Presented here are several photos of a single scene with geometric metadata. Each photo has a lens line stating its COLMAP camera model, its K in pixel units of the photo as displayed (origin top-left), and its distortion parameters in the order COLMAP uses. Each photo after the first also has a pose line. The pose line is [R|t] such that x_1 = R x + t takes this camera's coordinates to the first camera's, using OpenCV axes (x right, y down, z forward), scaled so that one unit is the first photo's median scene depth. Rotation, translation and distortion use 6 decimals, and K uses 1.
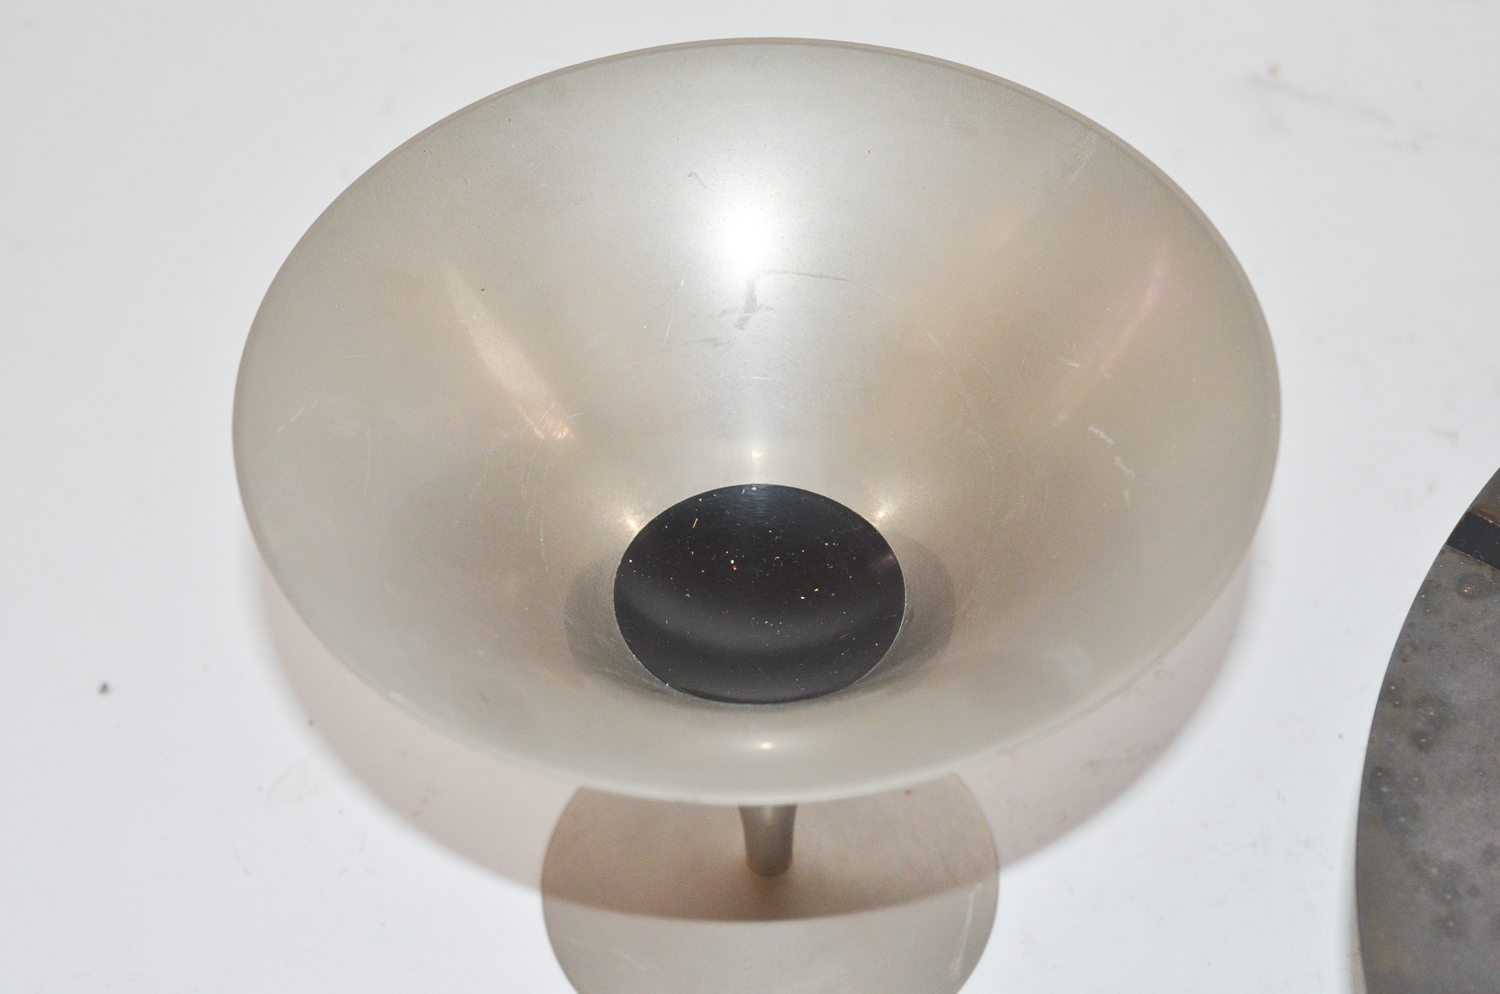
lens RADIAL K [[3422.5, 0, 750.0], [0, 3422.5, 497.0], [0, 0, 1]] dist [-0.001717, 0.337406]
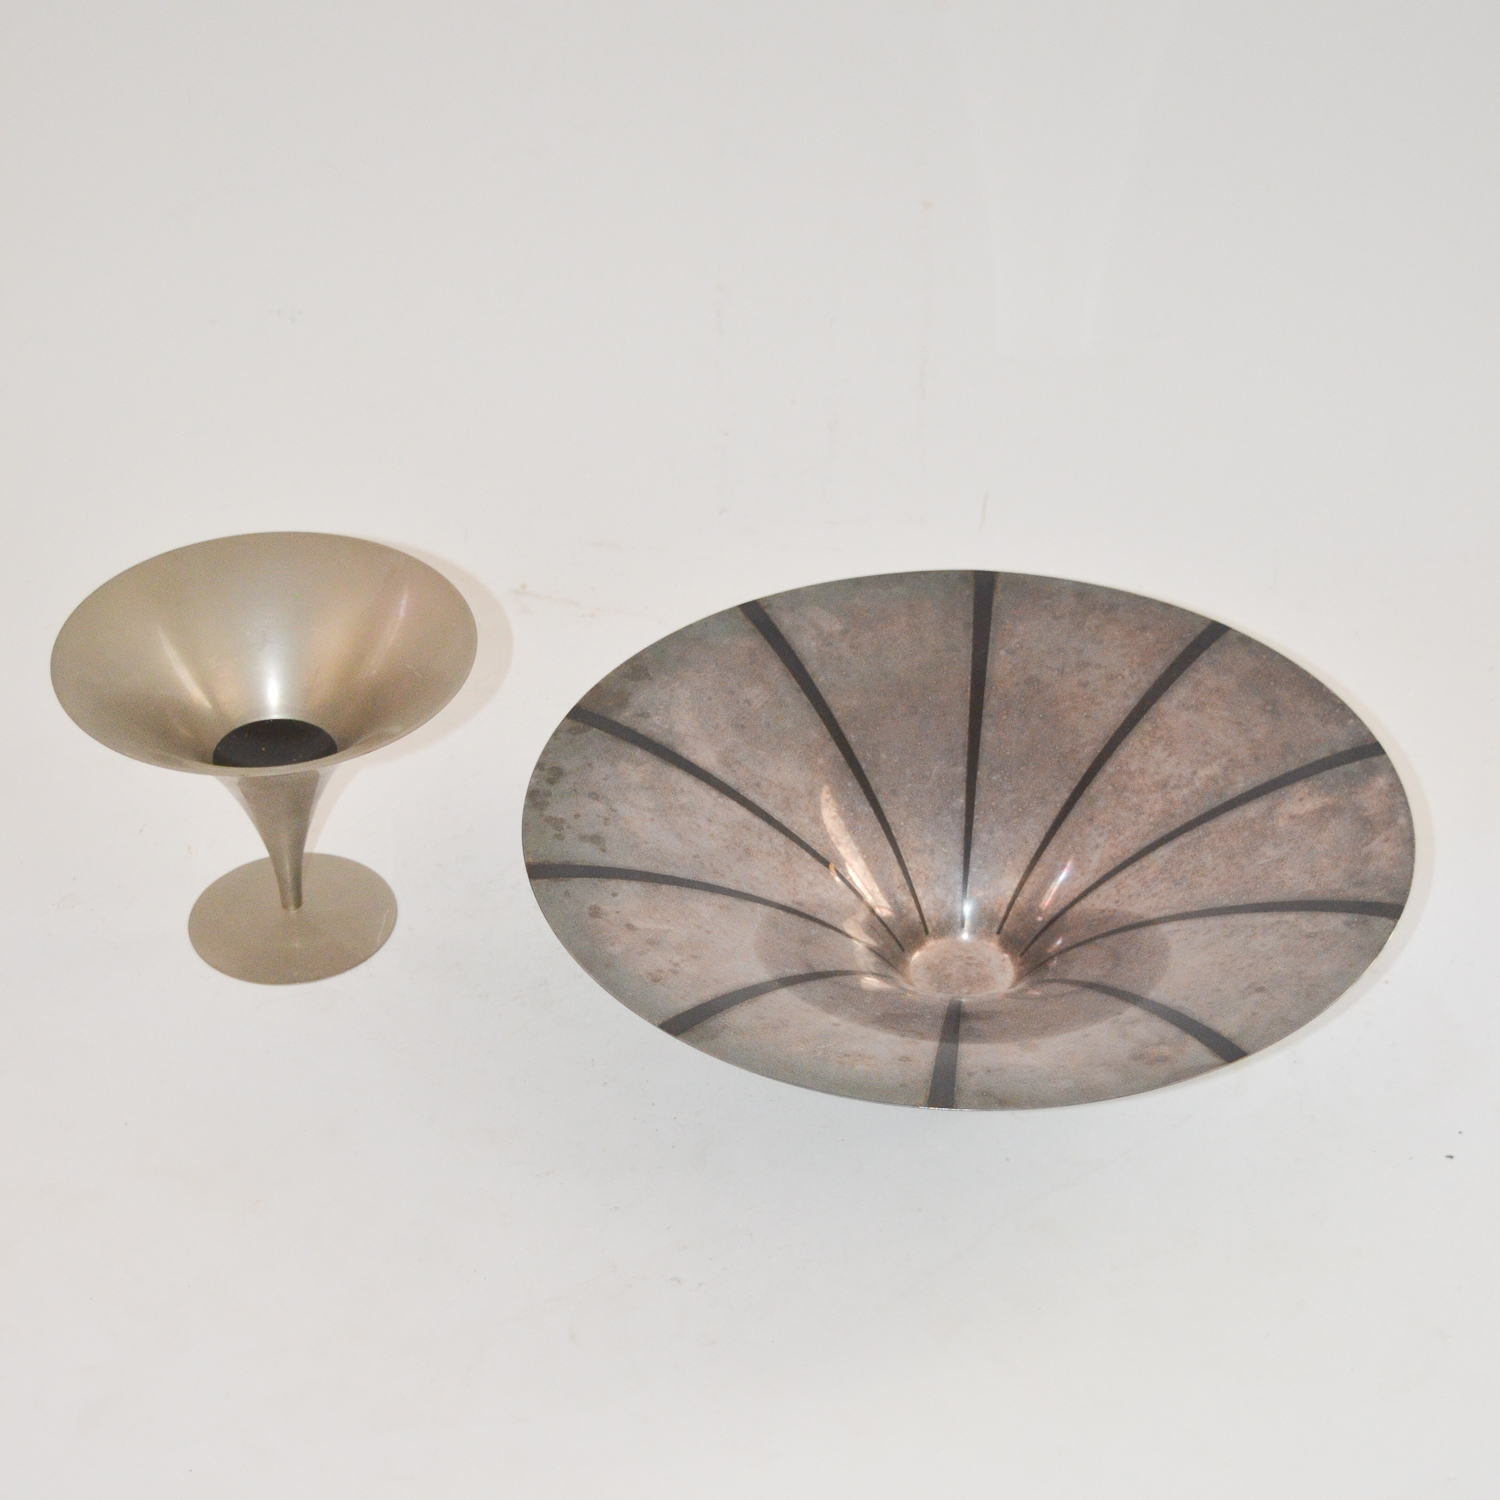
lens RADIAL K [[3527.0, 0, 774.8], [0, 3527.0, 828.5], [0, 0, 1]] dist [0.001577, -0.126183]
pose [[0.989601, -0.066832, 0.127371, 0.031485], [0.089202, 0.979808, -0.178942, 0.561910], [-0.112841, 0.188443, 0.975580, -1.444938]]
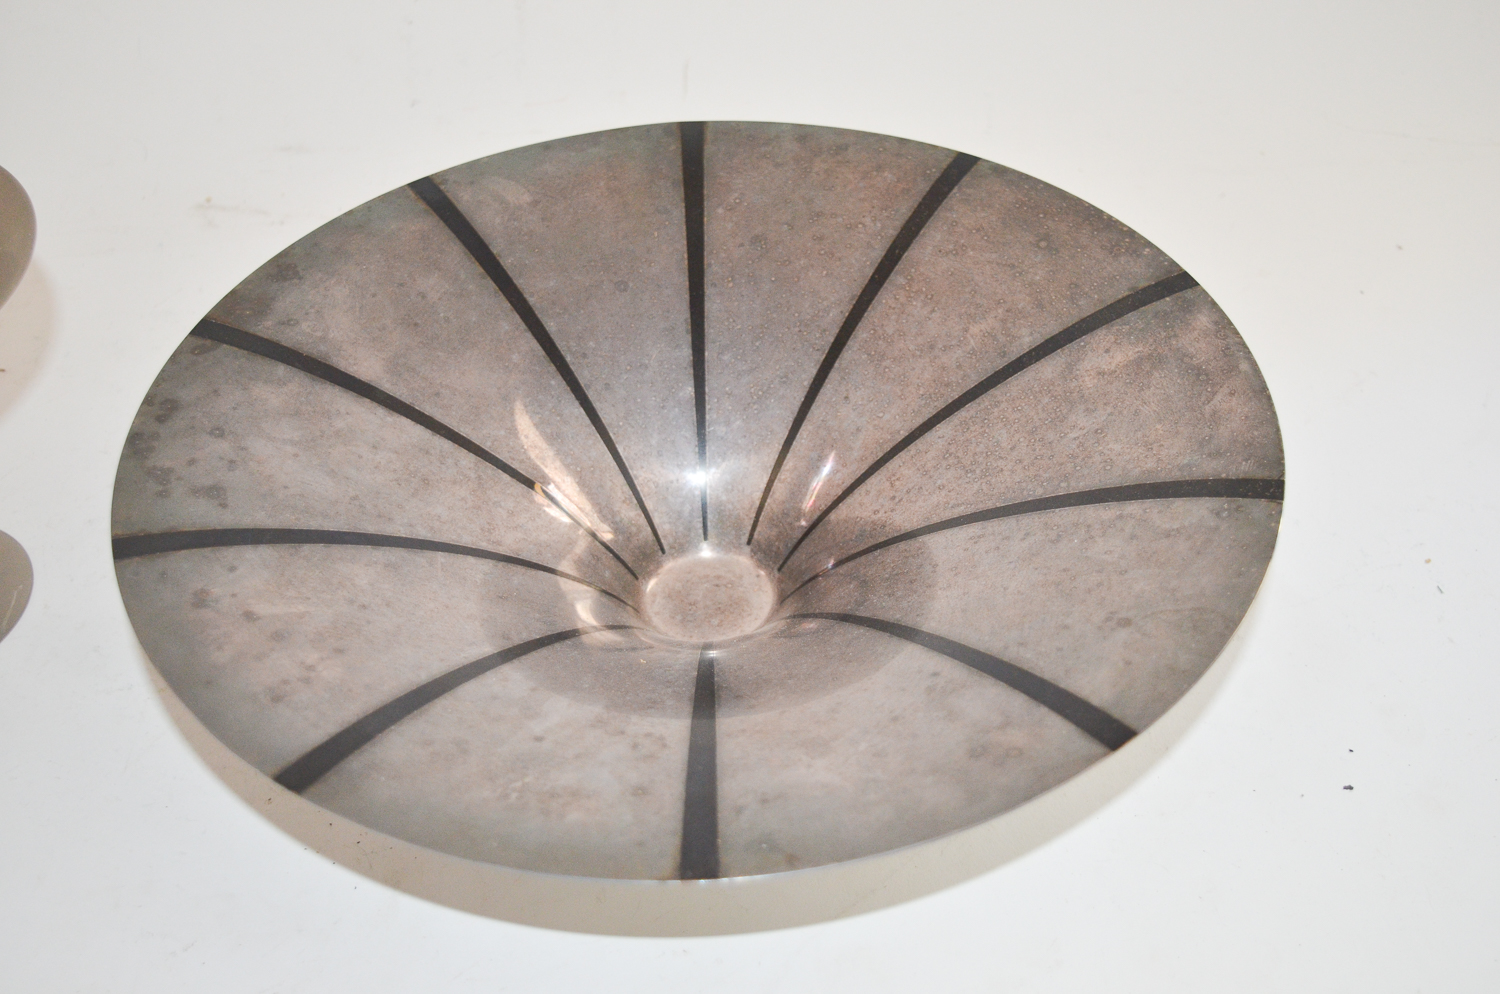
lens RADIAL K [[1752.1, 0, 750.0], [0, 1752.1, 497.0], [0, 0, 1]] dist [-0.064017, -0.005261]
pose [[0.965075, -0.174470, 0.195423, 0.311831], [0.196025, 0.975802, -0.096873, 0.267855], [-0.173792, 0.131797, 0.975923, 0.011043]]
